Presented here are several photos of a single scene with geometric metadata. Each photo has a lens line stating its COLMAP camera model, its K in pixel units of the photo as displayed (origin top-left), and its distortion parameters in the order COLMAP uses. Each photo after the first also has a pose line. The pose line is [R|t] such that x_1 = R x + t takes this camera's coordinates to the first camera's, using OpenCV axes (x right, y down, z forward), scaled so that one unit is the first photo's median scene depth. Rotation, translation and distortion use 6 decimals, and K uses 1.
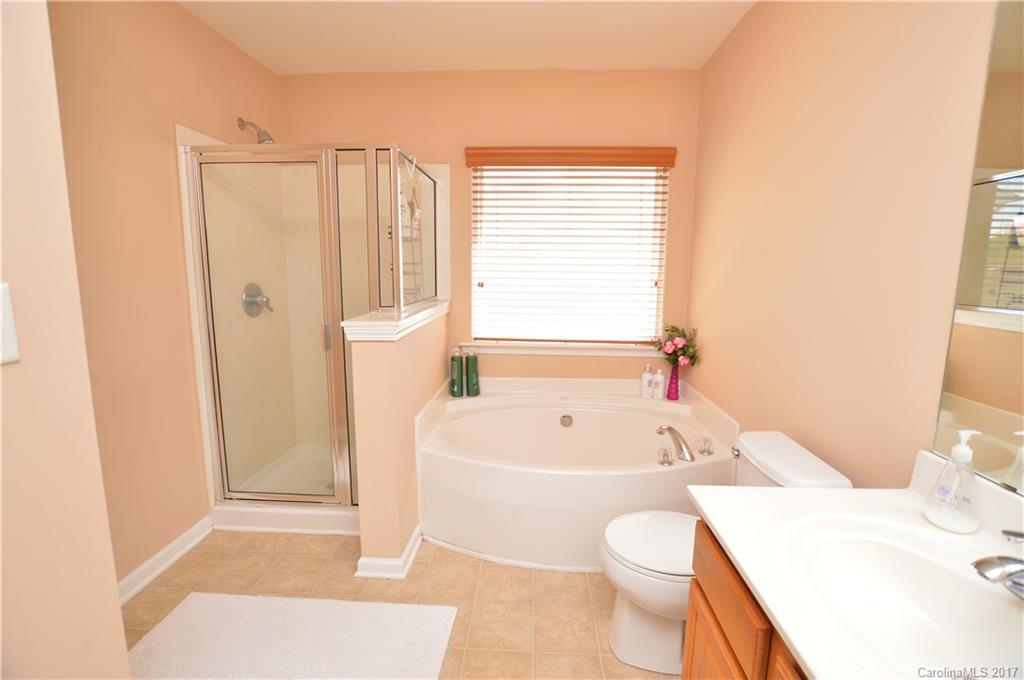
lens RADIAL K [[448.5, 0, 518.3], [0, 448.5, 333.2], [0, 0, 1]] dist [-0.000798, -0.000132]
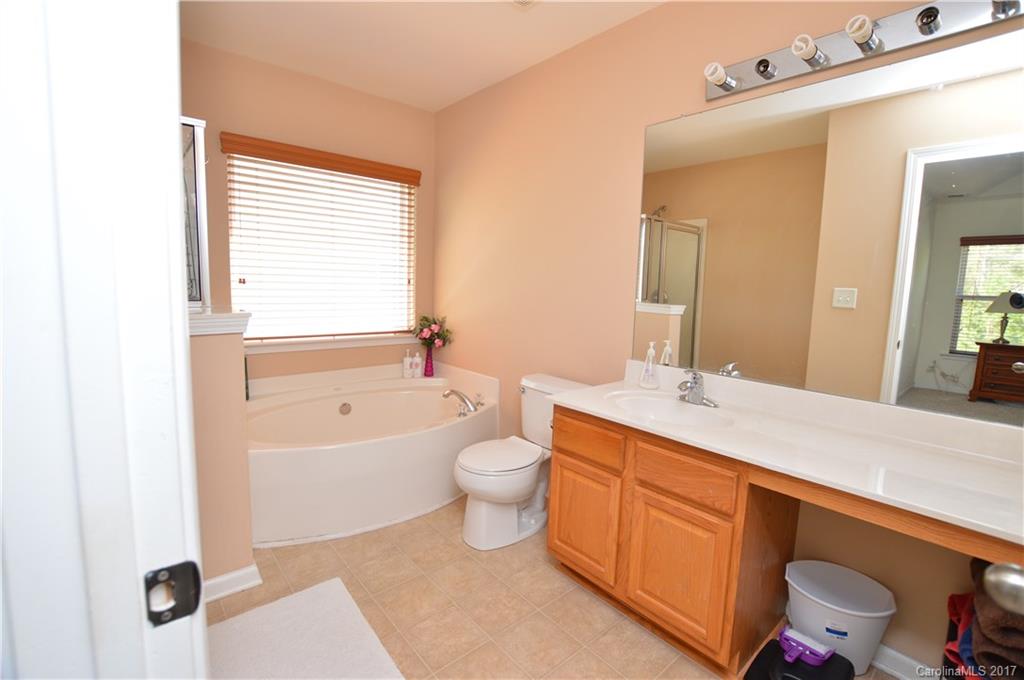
lens RADIAL K [[457.2, 0, 490.2], [0, 457.2, 333.8], [0, 0, 1]] dist [-0.000989, 0.000173]
pose [[0.748857, -0.065471, 0.659490, -0.346596], [0.075778, 0.997041, 0.012935, 0.029409], [-0.658385, 0.040289, 0.751602, -0.051556]]
